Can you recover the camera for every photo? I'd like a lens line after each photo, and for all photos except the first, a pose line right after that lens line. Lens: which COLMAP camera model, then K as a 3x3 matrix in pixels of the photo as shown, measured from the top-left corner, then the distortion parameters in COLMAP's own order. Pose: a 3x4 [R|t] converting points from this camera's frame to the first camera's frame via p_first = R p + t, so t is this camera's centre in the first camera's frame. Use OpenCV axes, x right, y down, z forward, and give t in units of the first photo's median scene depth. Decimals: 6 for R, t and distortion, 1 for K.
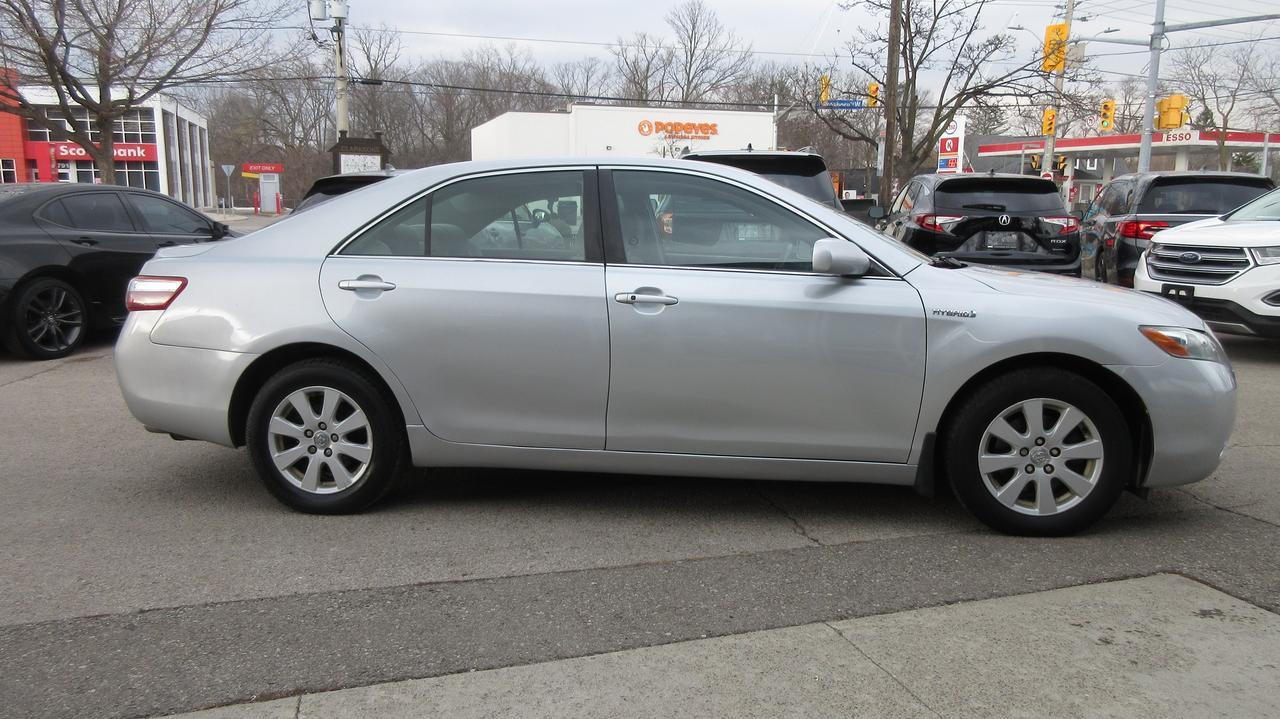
lens RADIAL K [[956.8, 0, 642.6], [0, 956.8, 366.9], [0, 0, 1]] dist [-0.017025, 0.007667]
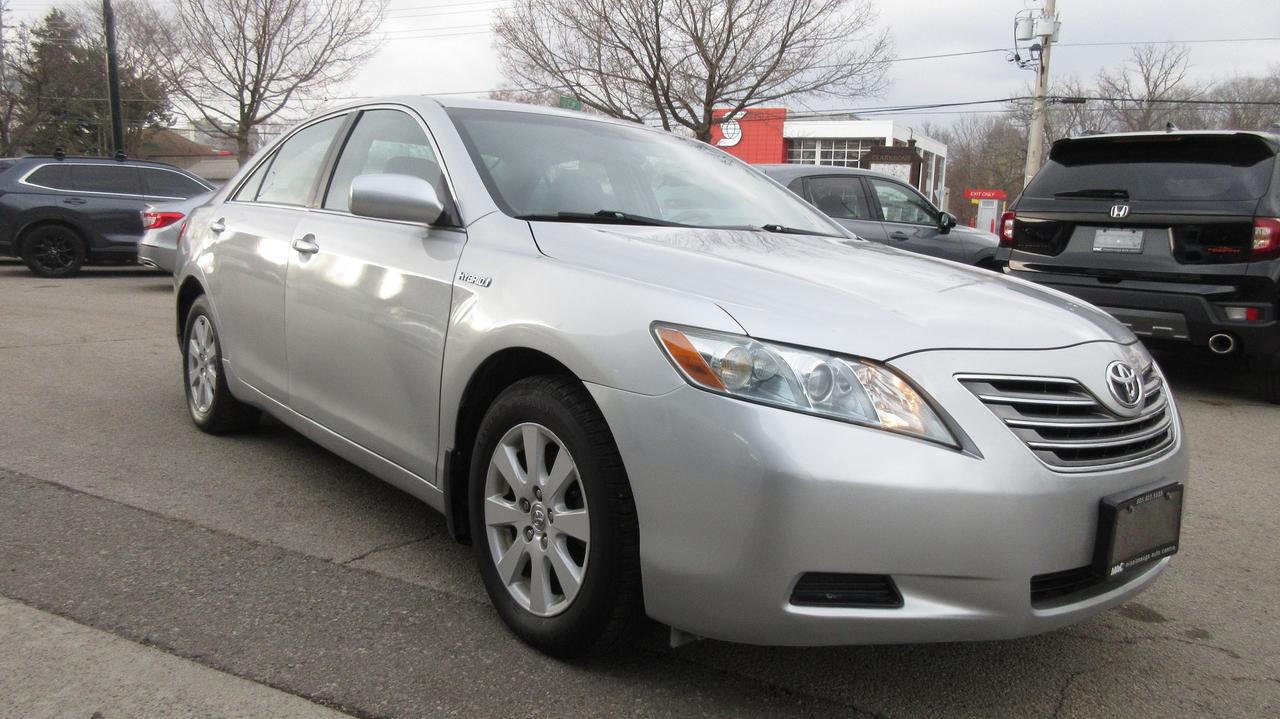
lens RADIAL K [[956.8, 0, 639.9], [0, 956.8, 358.3], [0, 0, 1]] dist [-0.017025, 0.007667]
pose [[0.718967, 0.120238, -0.684565, 0.211703], [-0.147987, 0.988821, 0.018254, -0.007168], [0.679107, 0.088183, 0.728724, 0.140312]]
